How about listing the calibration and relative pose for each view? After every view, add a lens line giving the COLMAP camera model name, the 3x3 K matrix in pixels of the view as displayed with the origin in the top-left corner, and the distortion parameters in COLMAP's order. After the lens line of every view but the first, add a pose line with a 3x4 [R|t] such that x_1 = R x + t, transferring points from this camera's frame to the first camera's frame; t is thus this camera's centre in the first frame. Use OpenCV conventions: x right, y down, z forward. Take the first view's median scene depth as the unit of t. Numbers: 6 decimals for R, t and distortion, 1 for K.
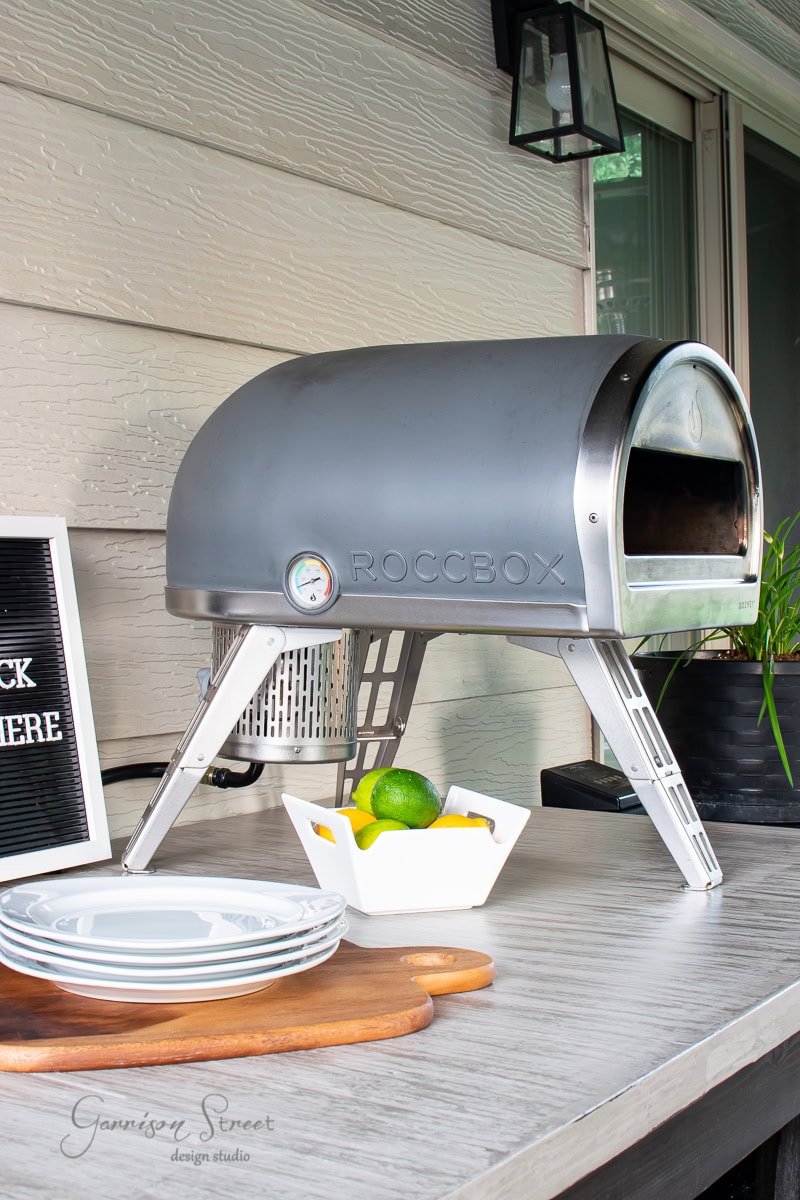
lens RADIAL K [[1818.4, 0, 398.0], [0, 1818.4, 599.0], [0, 0, 1]] dist [-0.190633, 0.026437]
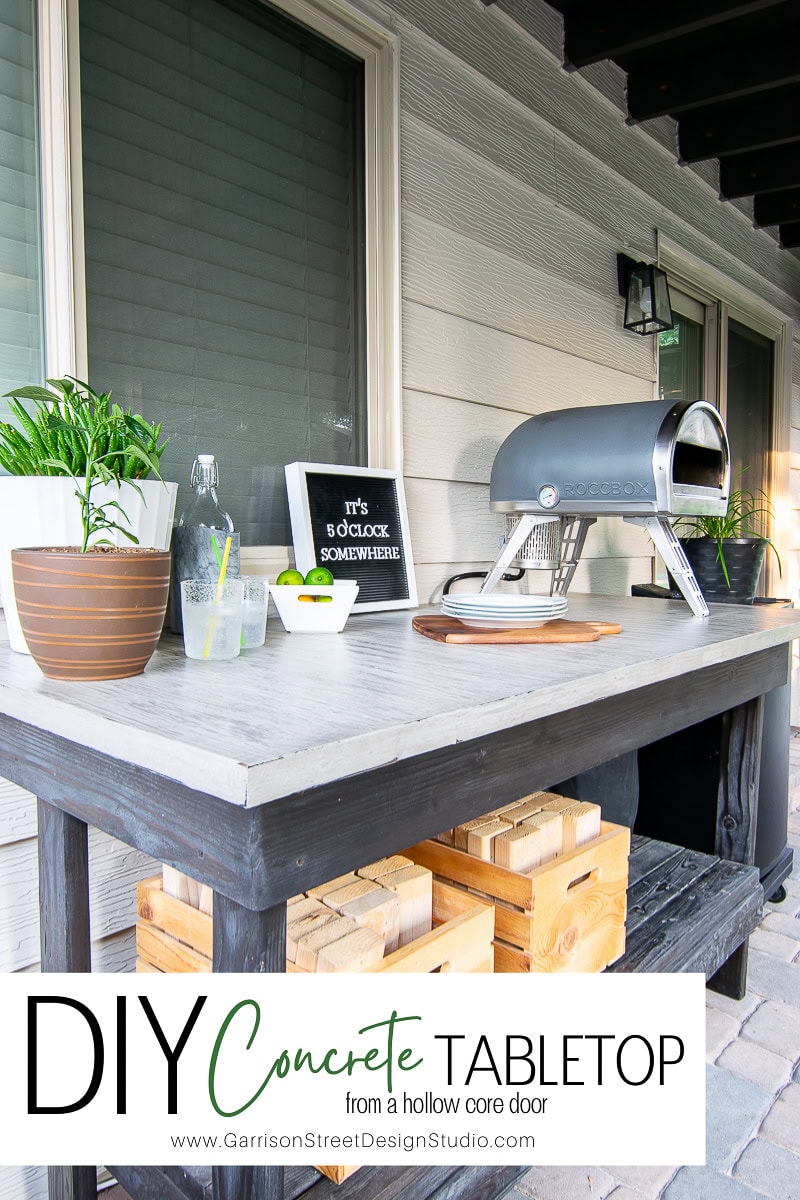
lens RADIAL K [[807.1, 0, 396.6], [0, 807.1, 594.4], [0, 0, 1]] dist [-0.006578, -0.003775]
pose [[0.981695, 0.018375, -0.189574, -0.034184], [-0.007930, 0.998415, 0.055710, 0.060390], [0.190297, -0.053187, 0.980285, -0.180870]]
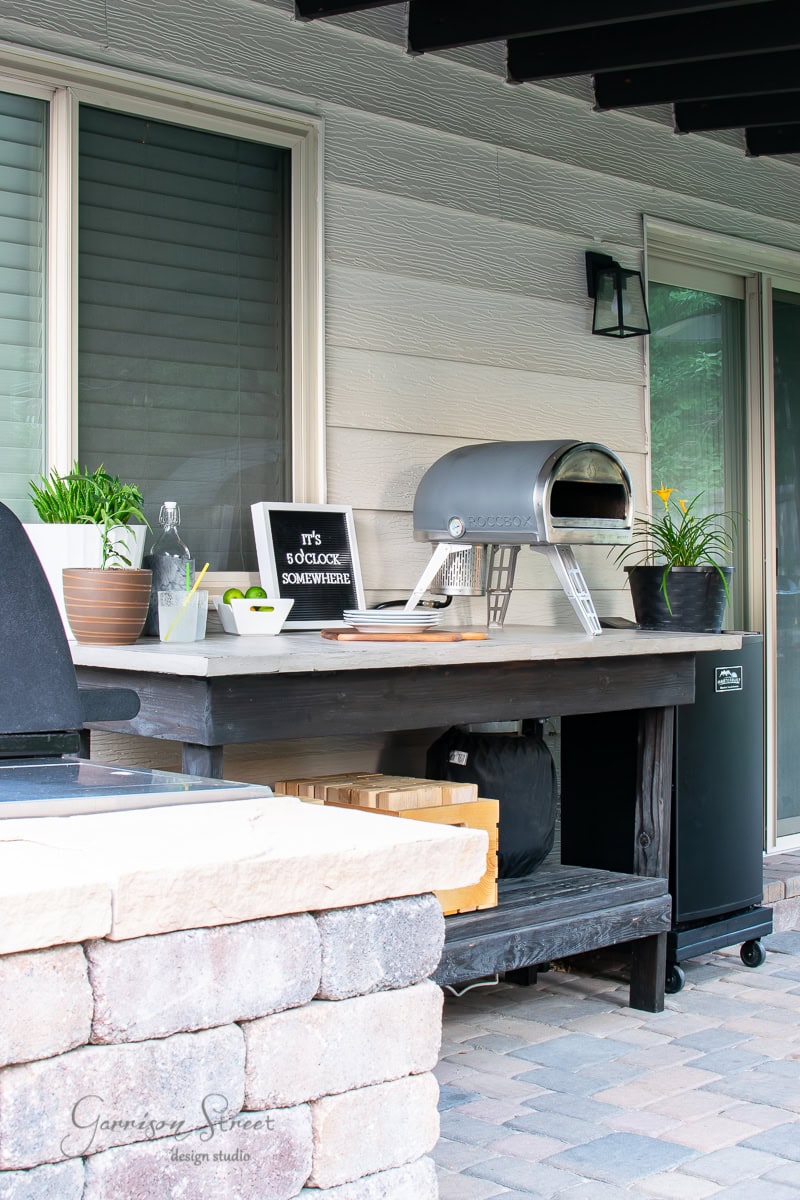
lens RADIAL K [[1885.5, 0, 424.6], [0, 1885.5, 597.8], [0, 0, 1]] dist [-0.186439, 0.153258]
pose [[0.978488, 0.005584, -0.206227, 0.457447], [-0.006717, 0.999966, -0.004797, 0.103363], [0.206193, 0.006079, 0.978492, -1.713395]]
